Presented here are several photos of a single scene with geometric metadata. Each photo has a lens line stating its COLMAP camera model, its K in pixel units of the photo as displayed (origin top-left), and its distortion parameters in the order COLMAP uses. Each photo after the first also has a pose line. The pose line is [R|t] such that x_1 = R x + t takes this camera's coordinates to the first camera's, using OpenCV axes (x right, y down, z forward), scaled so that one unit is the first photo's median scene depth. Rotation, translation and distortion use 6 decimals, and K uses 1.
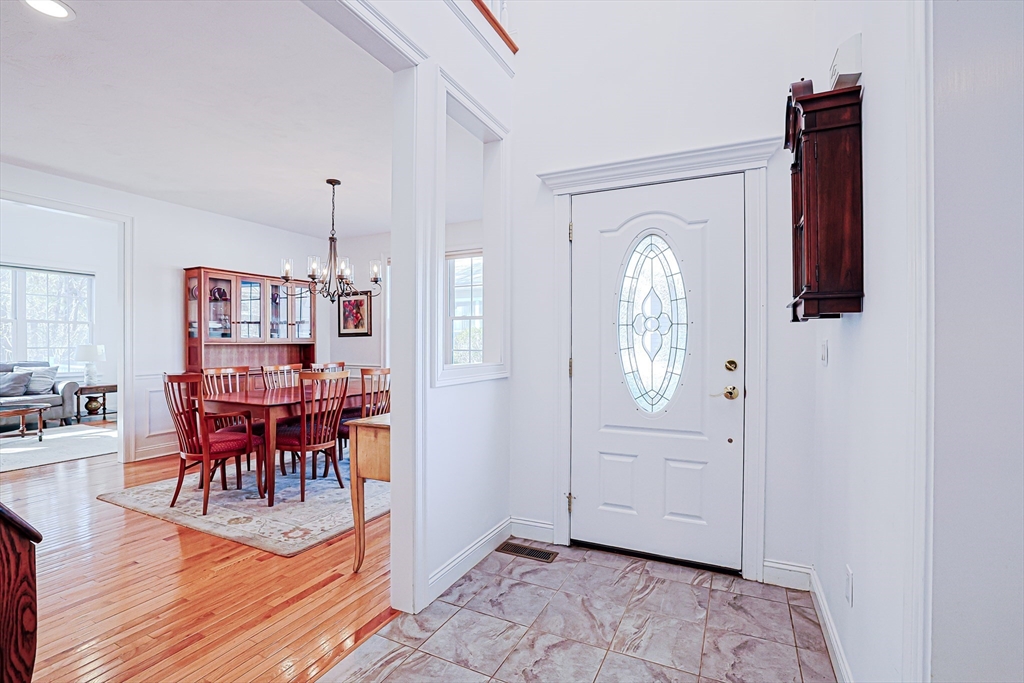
lens RADIAL K [[473.6, 0, 502.2], [0, 473.6, 344.9], [0, 0, 1]] dist [-0.037702, 0.007346]
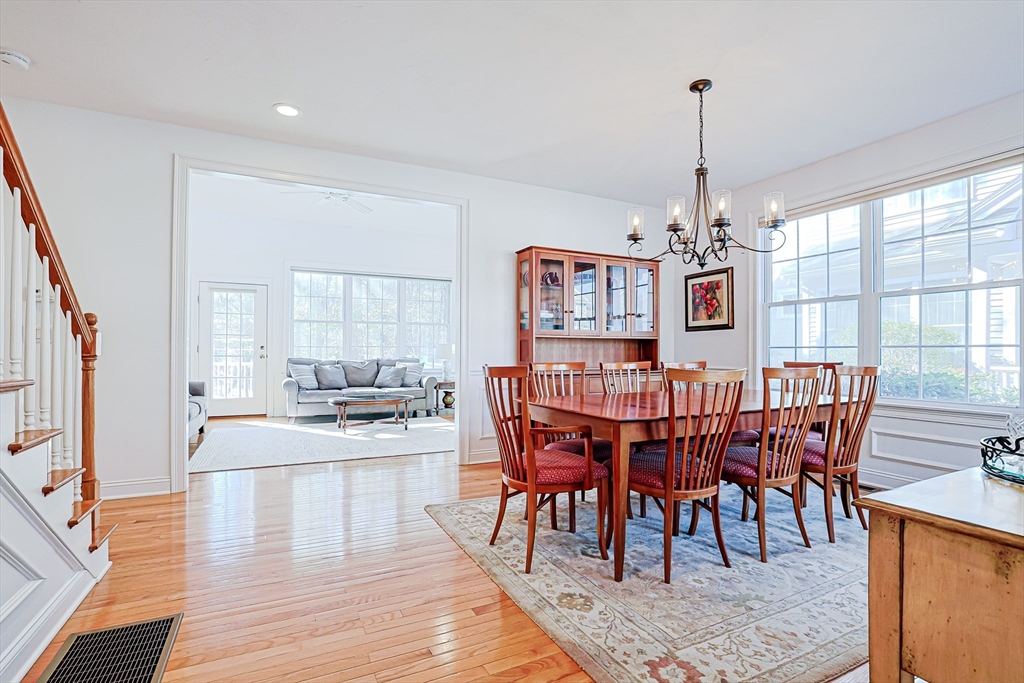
lens RADIAL K [[473.6, 0, 505.3], [0, 473.6, 347.9], [0, 0, 1]] dist [-0.037702, 0.007346]
pose [[0.800890, 0.000311, -0.598811, -0.188351], [-0.007311, 0.999930, -0.009258, 0.031184], [0.598767, 0.011793, 0.800837, 0.314976]]
